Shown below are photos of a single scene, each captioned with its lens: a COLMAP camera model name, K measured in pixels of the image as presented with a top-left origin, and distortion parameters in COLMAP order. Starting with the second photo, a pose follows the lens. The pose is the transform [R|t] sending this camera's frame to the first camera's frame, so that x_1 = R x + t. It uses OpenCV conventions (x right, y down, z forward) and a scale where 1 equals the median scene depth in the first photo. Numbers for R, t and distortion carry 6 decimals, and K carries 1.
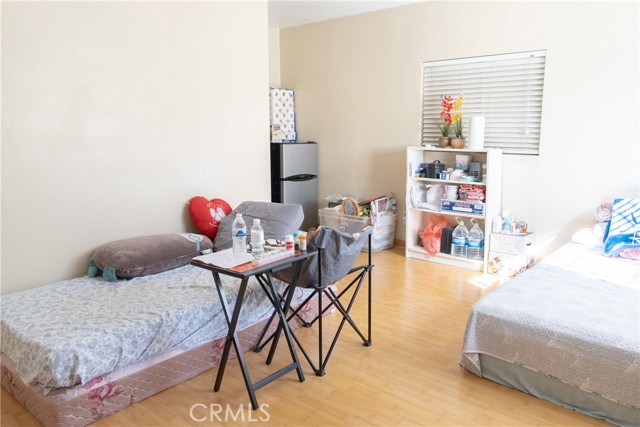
lens RADIAL K [[484.4, 0, 318.4], [0, 484.4, 211.3], [0, 0, 1]] dist [-0.016864, 0.010216]
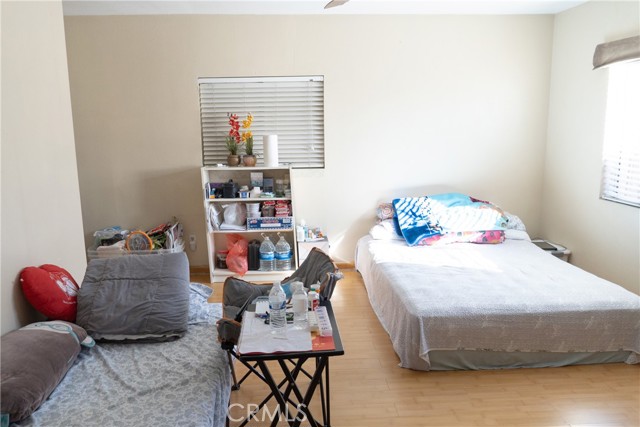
lens RADIAL K [[484.4, 0, 318.7], [0, 484.4, 214.2], [0, 0, 1]] dist [-0.016864, 0.010216]
pose [[0.719768, -0.135573, 0.680848, -0.319623], [0.133788, 0.989450, 0.055586, -0.069027], [-0.681201, 0.051080, 0.730312, 0.171913]]
